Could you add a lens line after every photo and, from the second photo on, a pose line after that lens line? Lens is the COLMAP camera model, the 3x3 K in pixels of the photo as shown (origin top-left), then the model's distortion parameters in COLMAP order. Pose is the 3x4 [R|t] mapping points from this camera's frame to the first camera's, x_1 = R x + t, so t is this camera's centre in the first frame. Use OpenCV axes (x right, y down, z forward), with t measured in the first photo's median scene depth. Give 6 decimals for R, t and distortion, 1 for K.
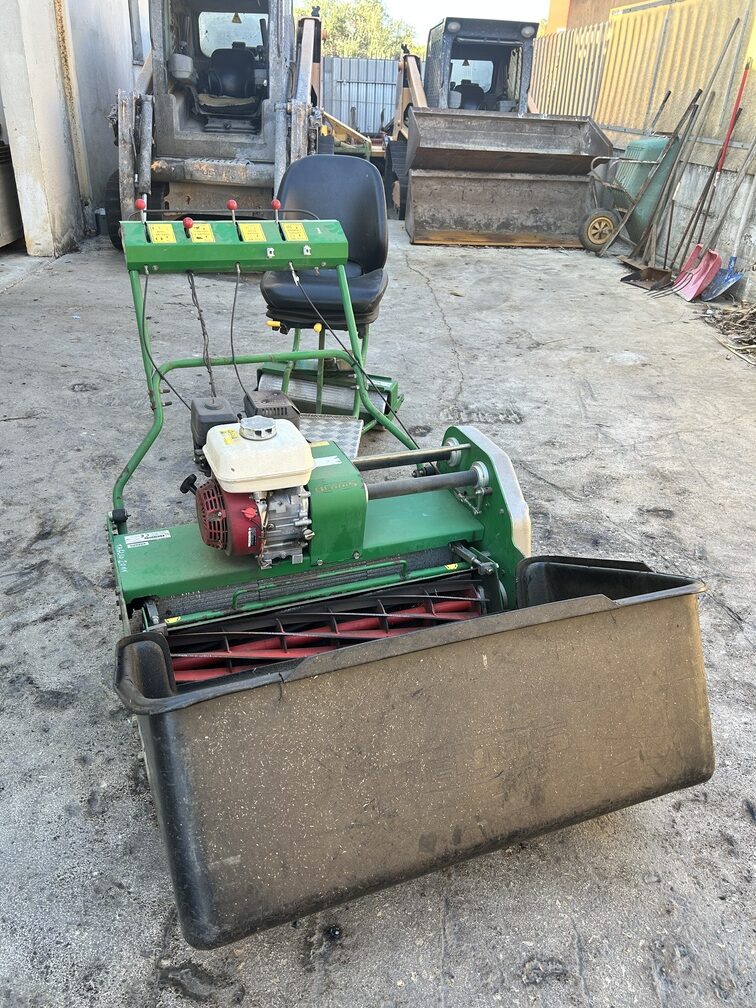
lens RADIAL K [[759.3, 0, 369.9], [0, 759.3, 501.6], [0, 0, 1]] dist [0.053664, -0.058211]
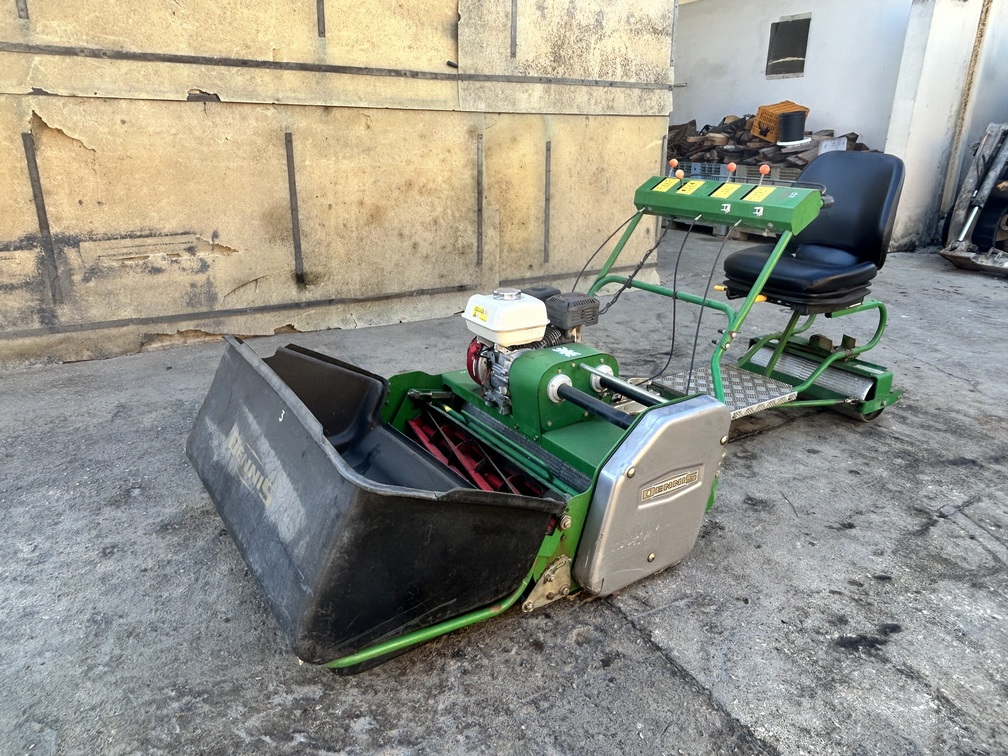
lens RADIAL K [[691.9, 0, 502.9], [0, 691.9, 374.8], [0, 0, 1]] dist [0.002526, -0.011275]
pose [[0.491797, 0.253992, -0.832841, 0.278148], [-0.406798, 0.912722, 0.038137, 0.074709], [0.769838, 0.320043, 0.552197, -0.029538]]
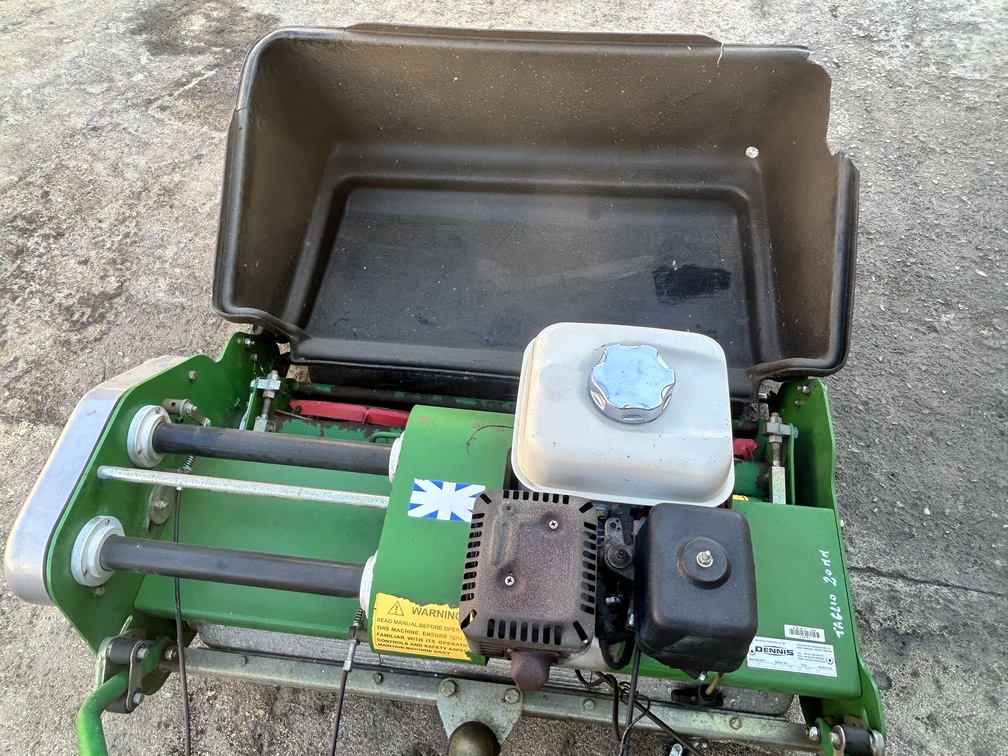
lens RADIAL K [[691.9, 0, 497.5], [0, 691.9, 369.2], [0, 0, 1]] dist [0.002526, -0.011275]
pose [[-0.980364, -0.177725, 0.085442, -0.033209], [0.069862, 0.092158, 0.993291, -0.078448], [-0.184407, 0.979755, -0.077932, 0.178883]]
